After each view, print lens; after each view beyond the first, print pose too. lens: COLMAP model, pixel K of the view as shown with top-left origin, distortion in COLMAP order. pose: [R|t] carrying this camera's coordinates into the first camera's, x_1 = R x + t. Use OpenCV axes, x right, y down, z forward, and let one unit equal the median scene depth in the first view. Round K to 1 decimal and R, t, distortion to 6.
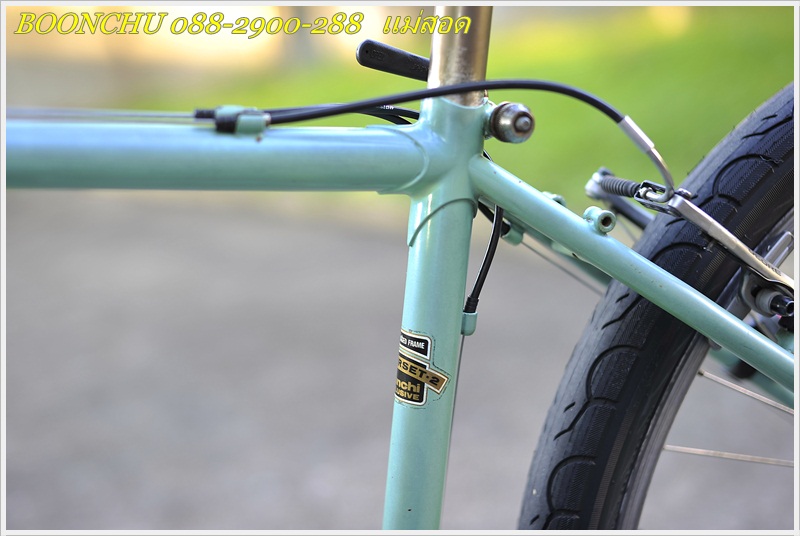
lens RADIAL K [[1096.3, 0, 400.2], [0, 1096.3, 249.7], [0, 0, 1]] dist [-0.157922, 0.316077]
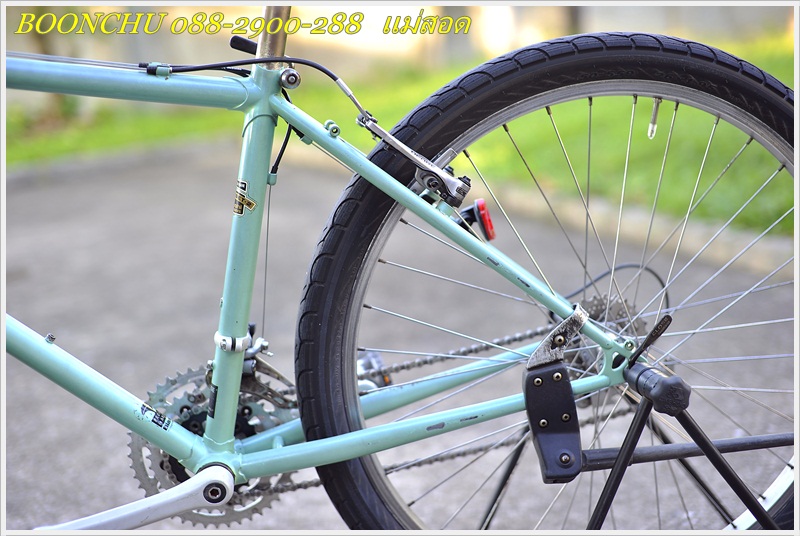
lens RADIAL K [[1096.3, 0, 400.2], [0, 1096.3, 249.7], [0, 0, 1]] dist [-0.157922, 0.316077]
pose [[0.984010, 0.089161, -0.154191, 0.642090], [-0.088079, 0.996017, 0.013847, 0.154805], [0.154812, -0.000045, 0.987944, -0.982371]]
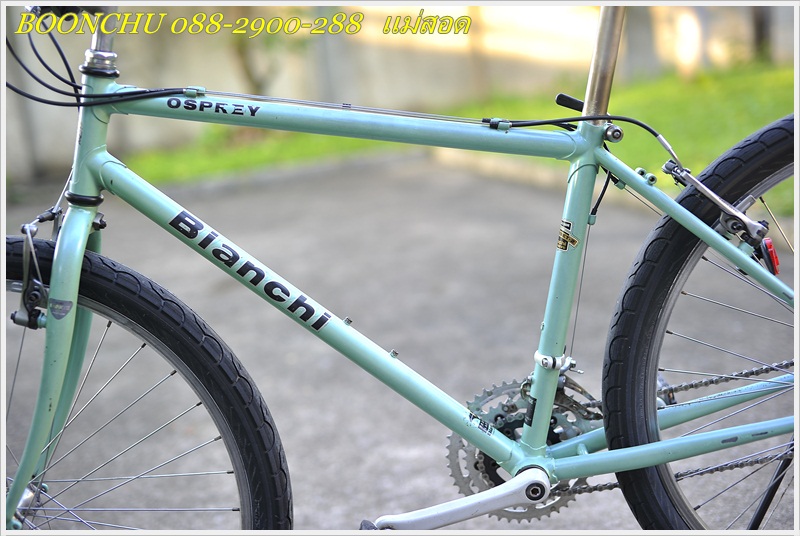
lens RADIAL K [[1096.3, 0, 400.2], [0, 1096.3, 249.7], [0, 0, 1]] dist [-0.157922, 0.316077]
pose [[0.950789, 0.106980, -0.290783, 0.368915], [-0.104502, 0.994233, 0.024086, 0.122546], [0.291683, 0.007487, 0.956486, -1.364357]]
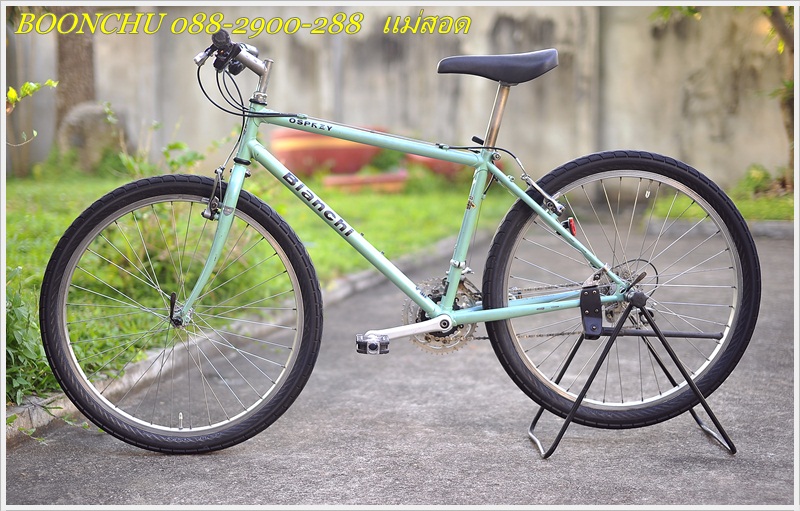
lens RADIAL K [[1170.5, 0, 400.0], [0, 1170.5, 255.5], [0, 0, 1]] dist [-0.032460, -0.014927]
pose [[0.949276, 0.184970, -0.254287, 1.114466], [-0.200618, 0.978978, -0.036811, 0.605635], [0.242133, 0.085959, 0.966428, -4.194412]]
